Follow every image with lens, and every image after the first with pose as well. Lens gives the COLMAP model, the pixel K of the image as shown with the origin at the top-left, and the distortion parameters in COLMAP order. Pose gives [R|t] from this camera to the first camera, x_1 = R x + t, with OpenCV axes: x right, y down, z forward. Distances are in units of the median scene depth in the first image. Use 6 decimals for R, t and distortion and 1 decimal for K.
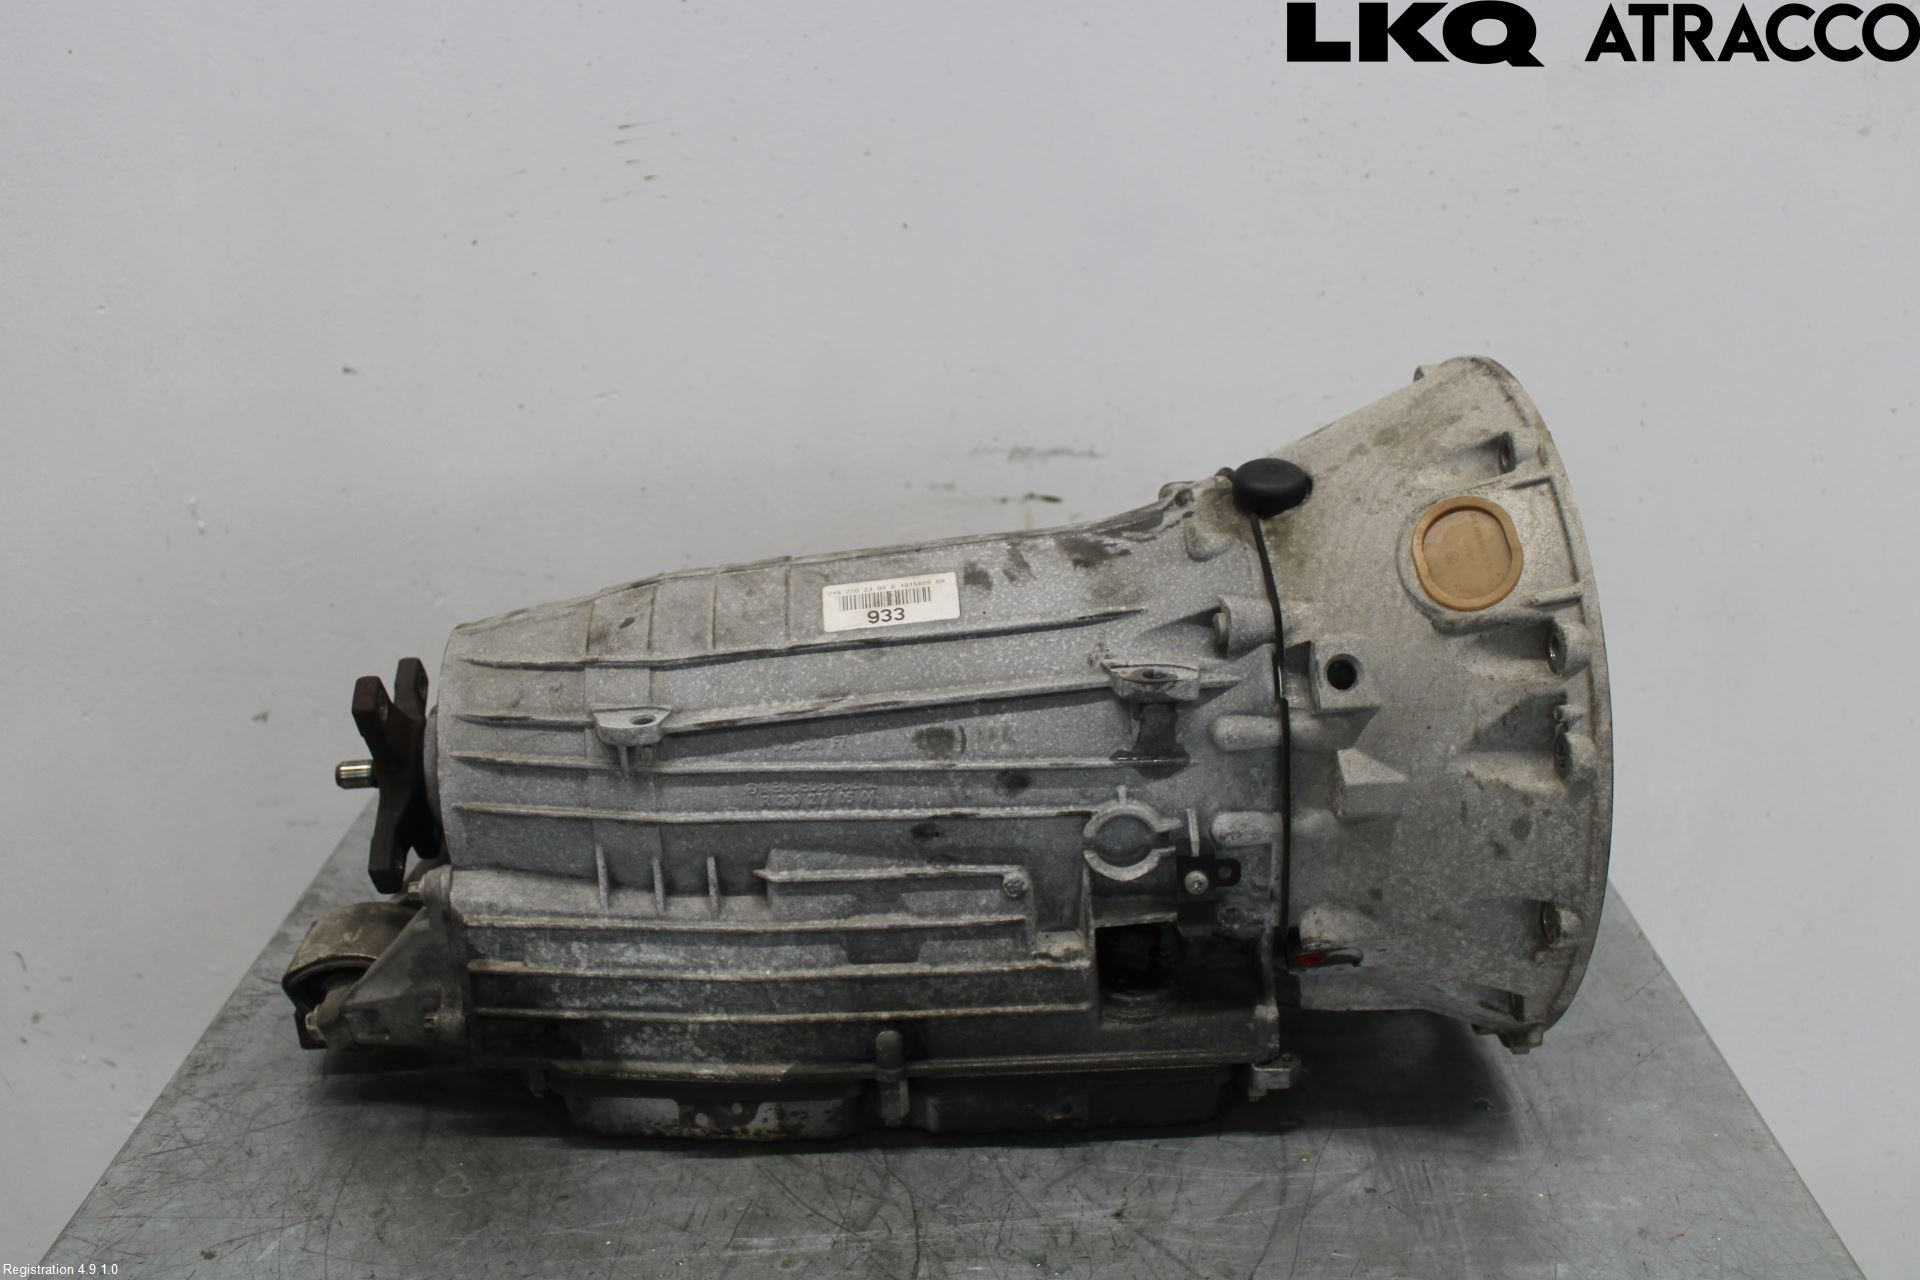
lens RADIAL K [[1878.8, 0, 958.6], [0, 1878.8, 640.1], [0, 0, 1]] dist [-0.007292, 0.000000]
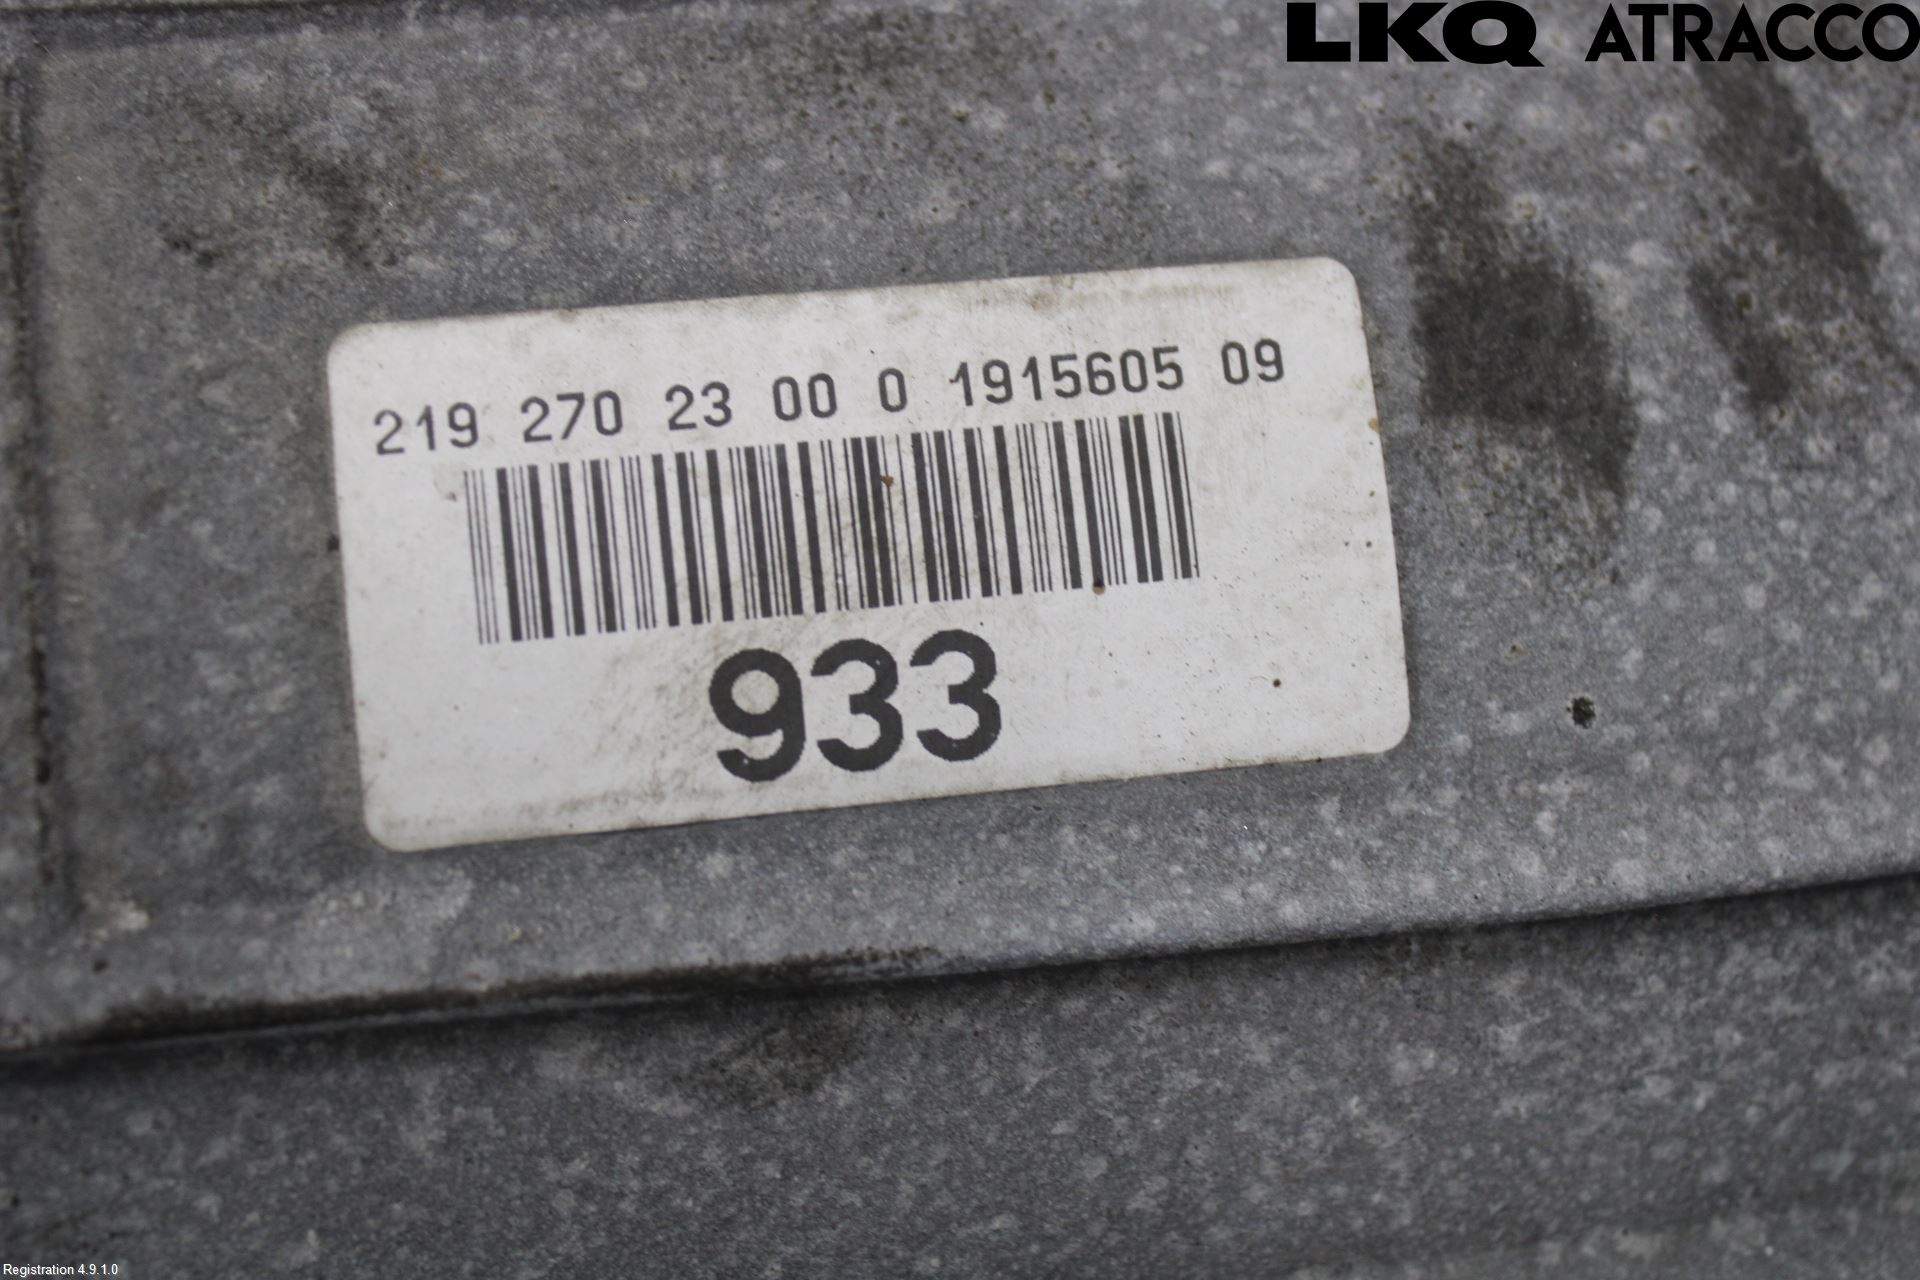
lens RADIAL K [[2902.5, 0, 964.7], [0, 2902.5, 639.2], [0, 0, 1]] dist [-0.035256, 0.000000]
pose [[0.968849, -0.003607, 0.247627, -0.079873], [-0.147565, 0.794601, 0.588926, -0.133214], [-0.198889, -0.607122, 0.769316, 0.844479]]
